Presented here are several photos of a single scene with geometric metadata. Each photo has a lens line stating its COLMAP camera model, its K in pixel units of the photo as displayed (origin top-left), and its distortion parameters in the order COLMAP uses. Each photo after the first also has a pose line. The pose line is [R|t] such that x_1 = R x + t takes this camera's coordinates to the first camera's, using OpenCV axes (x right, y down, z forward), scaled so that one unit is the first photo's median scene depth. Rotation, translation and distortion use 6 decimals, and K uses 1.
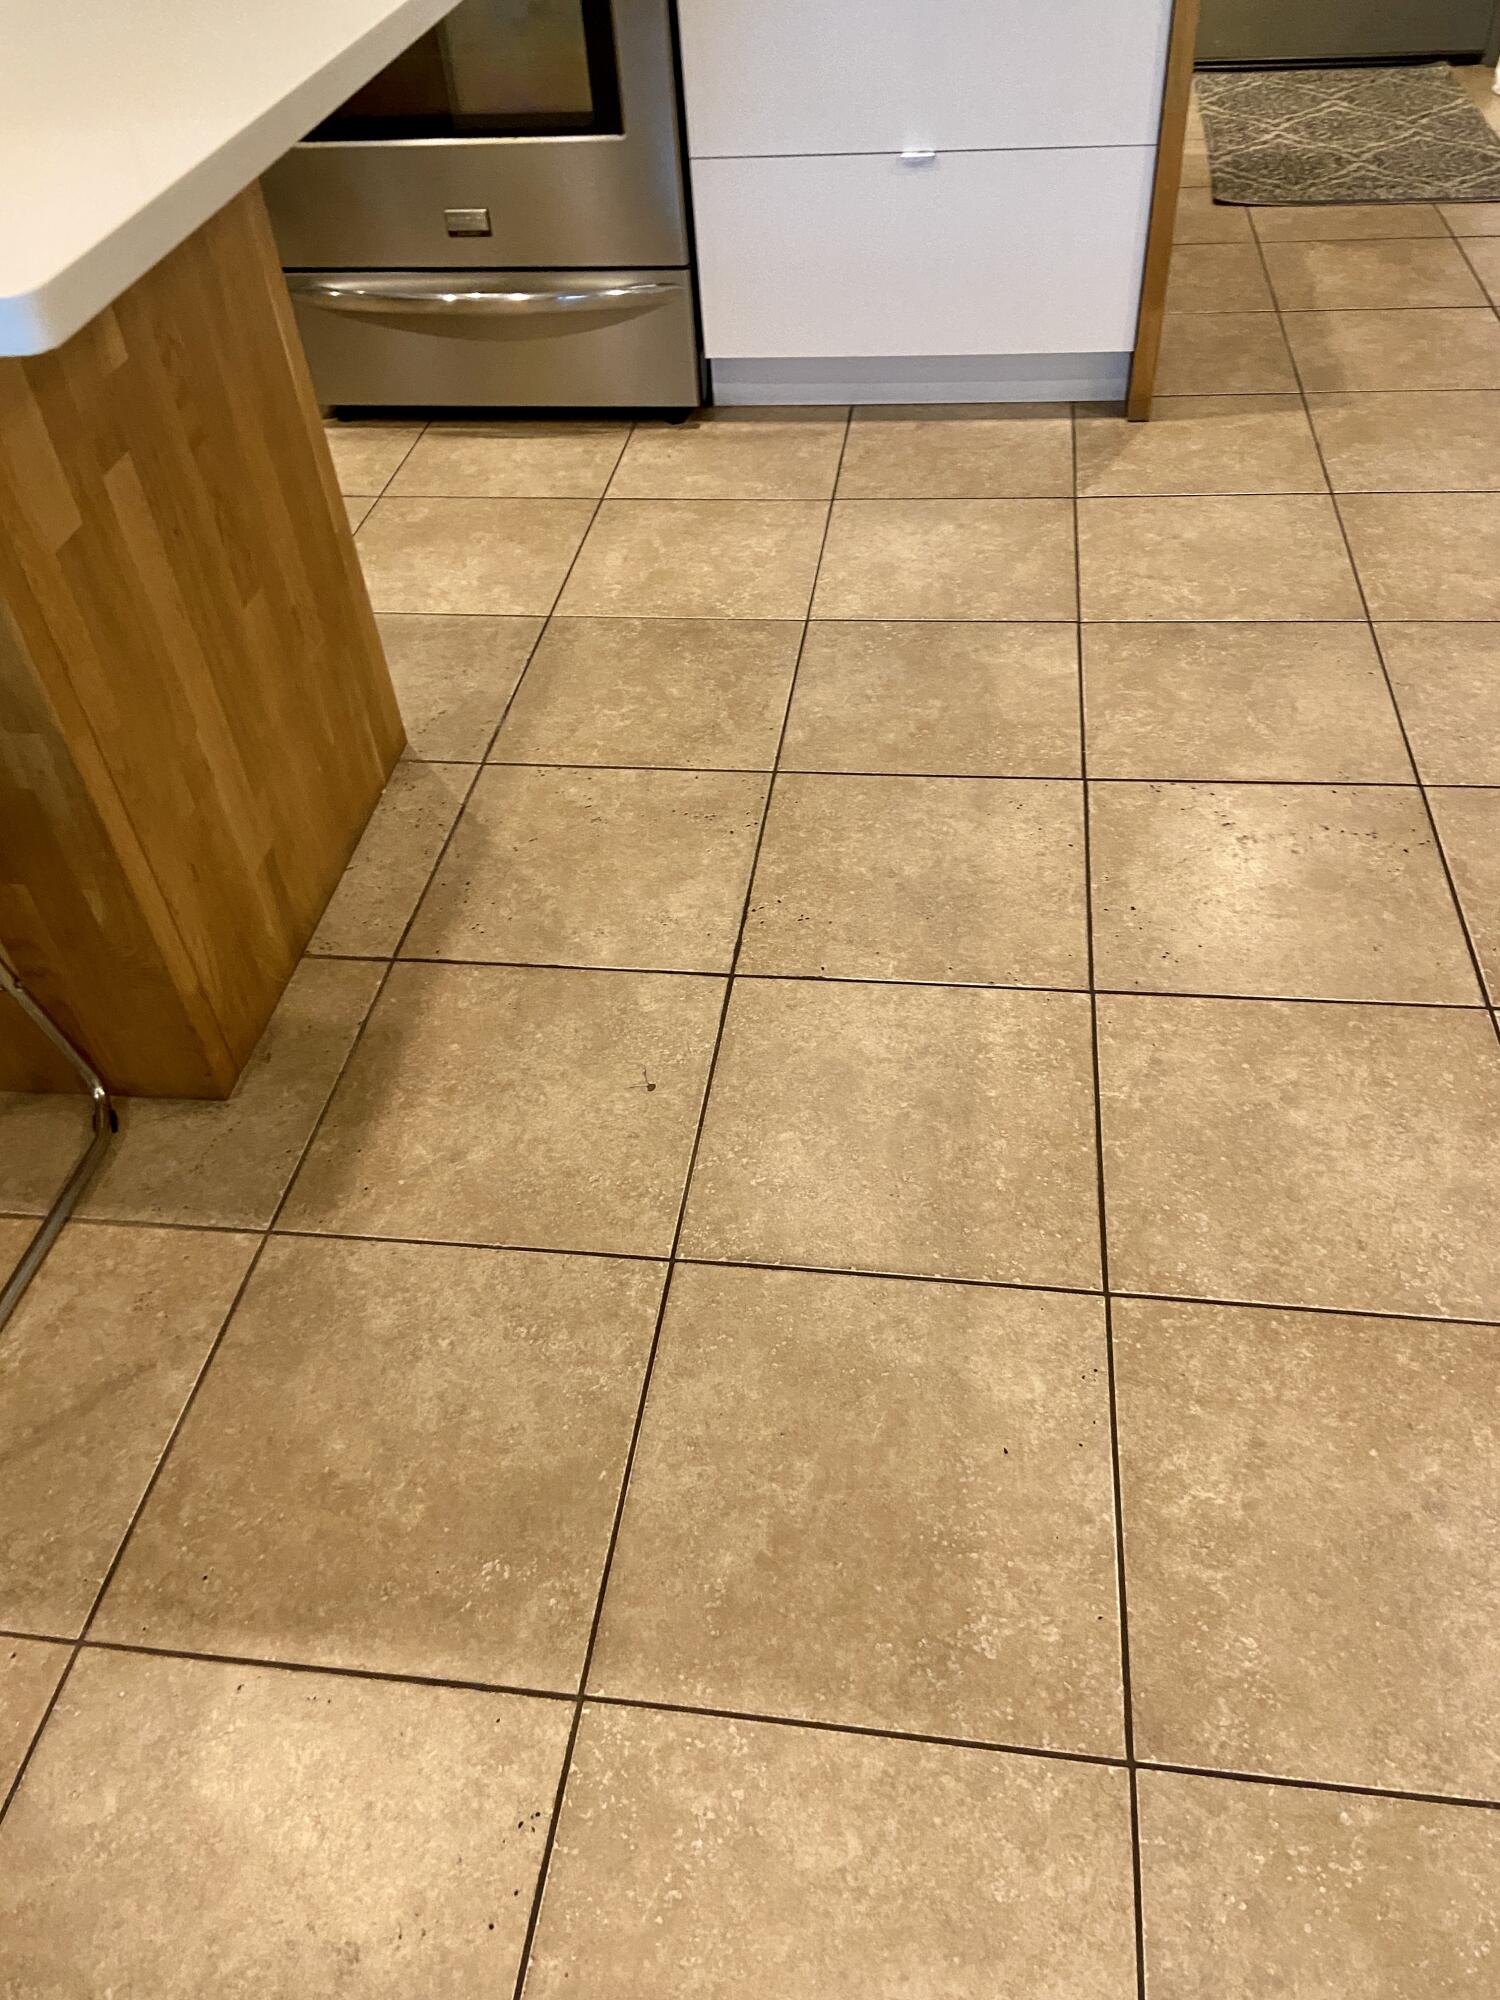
lens RADIAL K [[1499.4, 0, 752.0], [0, 1499.4, 1009.8], [0, 0, 1]] dist [0.125402, -0.155310]
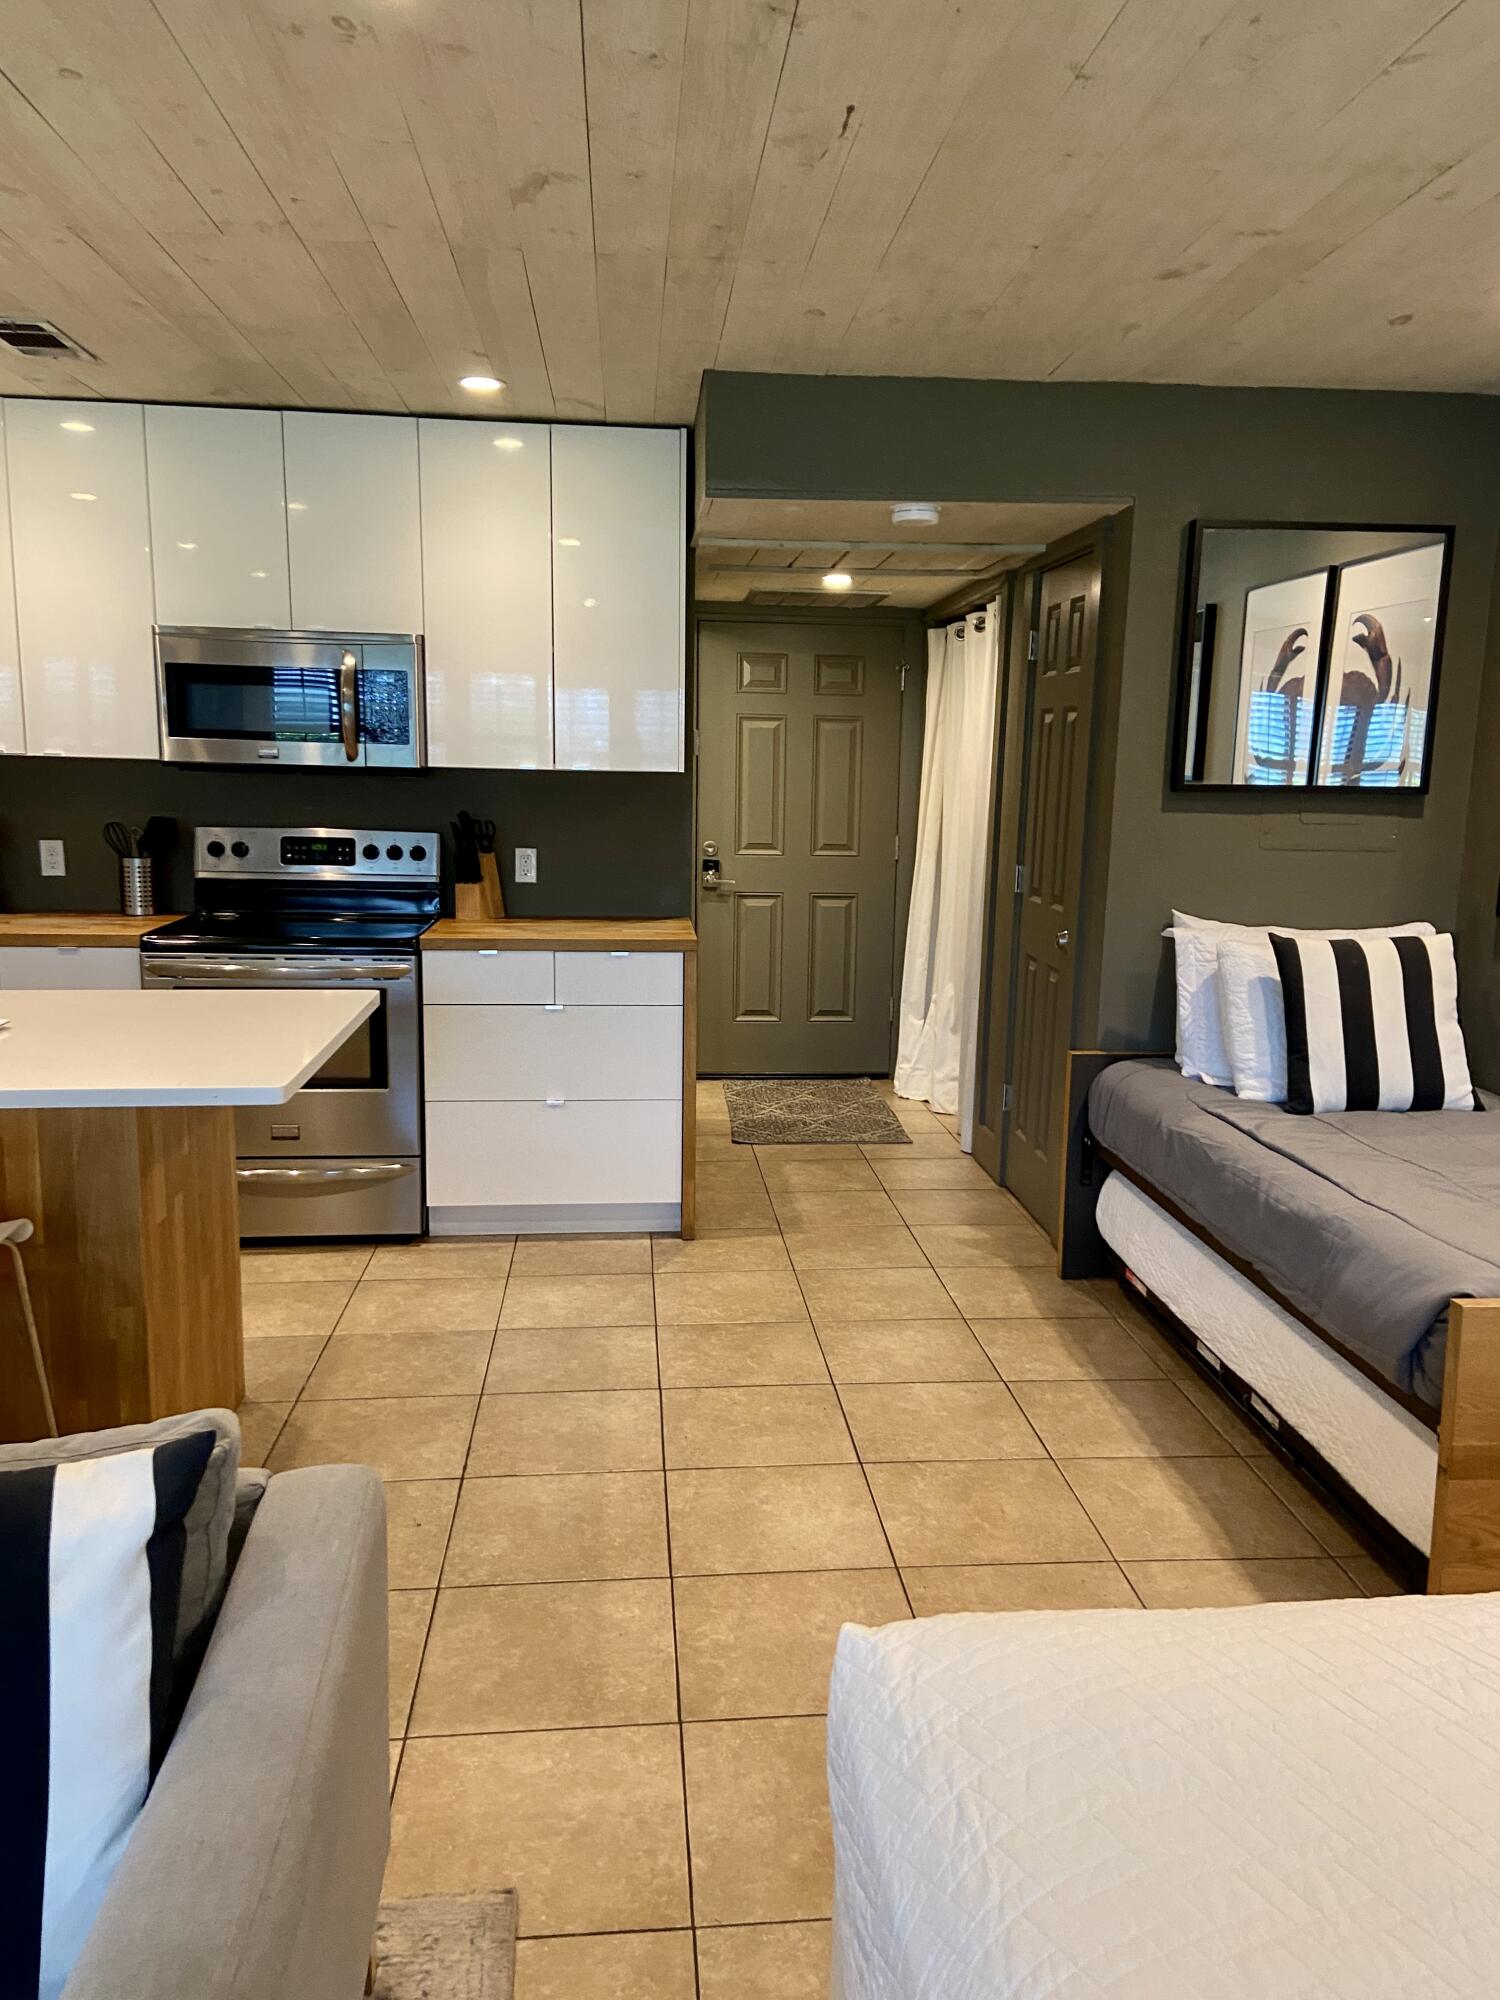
lens RADIAL K [[1499.4, 0, 752.0], [0, 1499.4, 1009.8], [0, 0, 1]] dist [0.125402, -0.155310]
pose [[0.973282, 0.040260, 0.226055, -0.100896], [0.095642, 0.823953, -0.558529, 0.515062], [-0.208745, 0.565227, 0.798088, -0.739664]]
